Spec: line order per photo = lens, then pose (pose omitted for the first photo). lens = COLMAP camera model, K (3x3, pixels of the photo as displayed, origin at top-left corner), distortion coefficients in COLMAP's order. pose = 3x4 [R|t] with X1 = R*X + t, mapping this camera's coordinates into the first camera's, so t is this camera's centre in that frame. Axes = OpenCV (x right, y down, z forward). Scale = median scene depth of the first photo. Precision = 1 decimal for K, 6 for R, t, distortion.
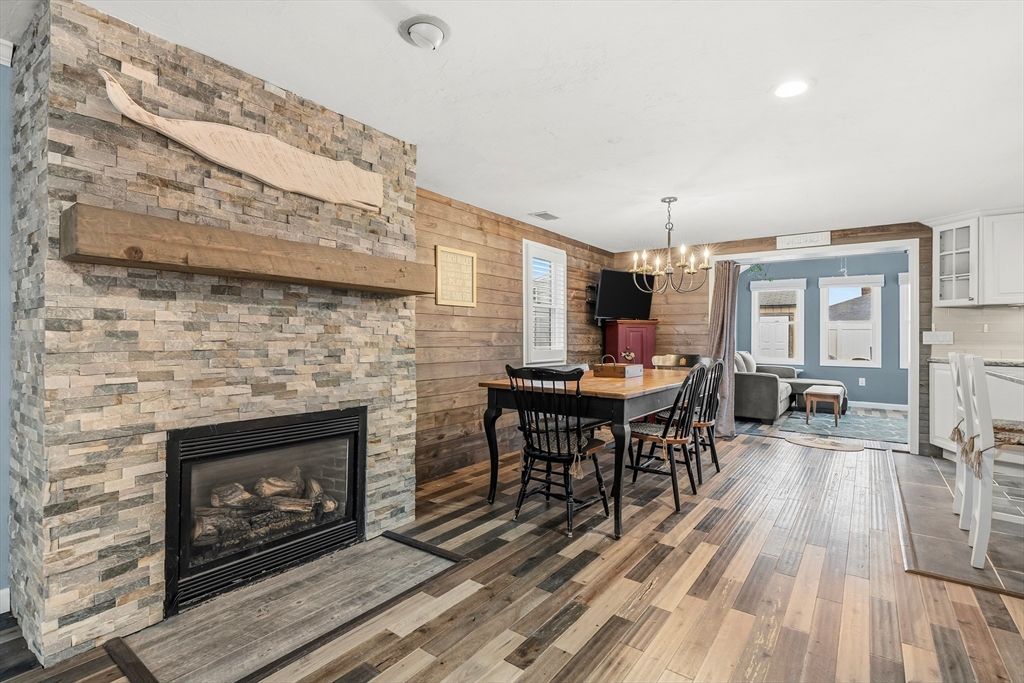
lens RADIAL K [[472.1, 0, 518.4], [0, 472.1, 338.5], [0, 0, 1]] dist [0.003966, 0.001059]
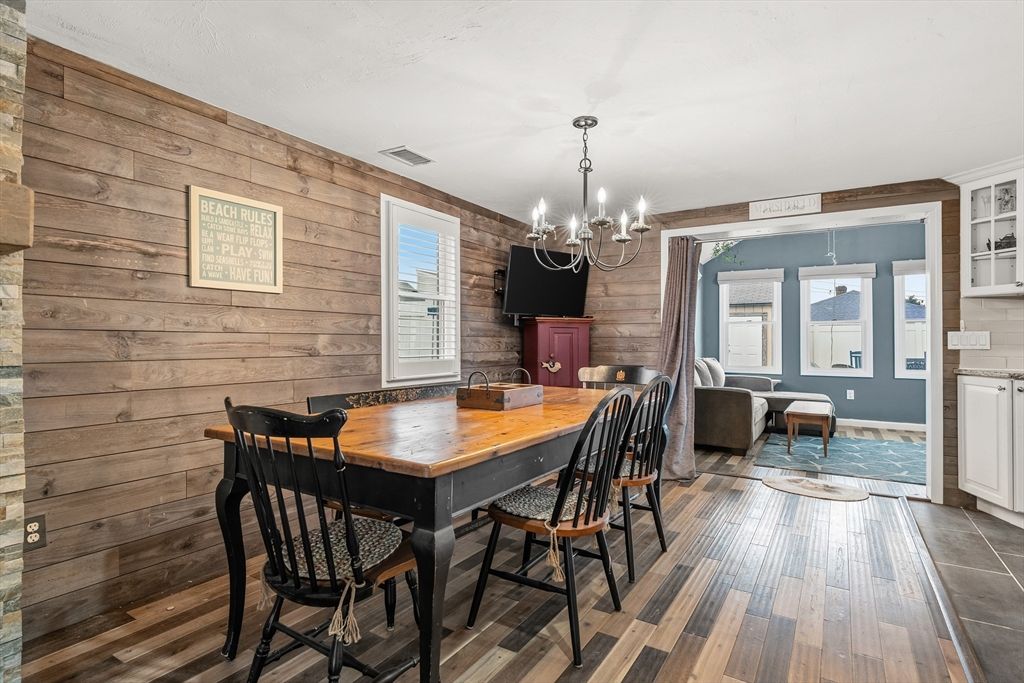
lens RADIAL K [[513.8, 0, 512.0], [0, 513.8, 341.5], [0, 0, 1]] dist [0.001425, -0.000272]
pose [[0.997618, -0.004014, 0.068863, 0.142341], [0.004206, 0.999988, -0.002649, -0.000454], [-0.068852, 0.002932, 0.997623, 0.266156]]
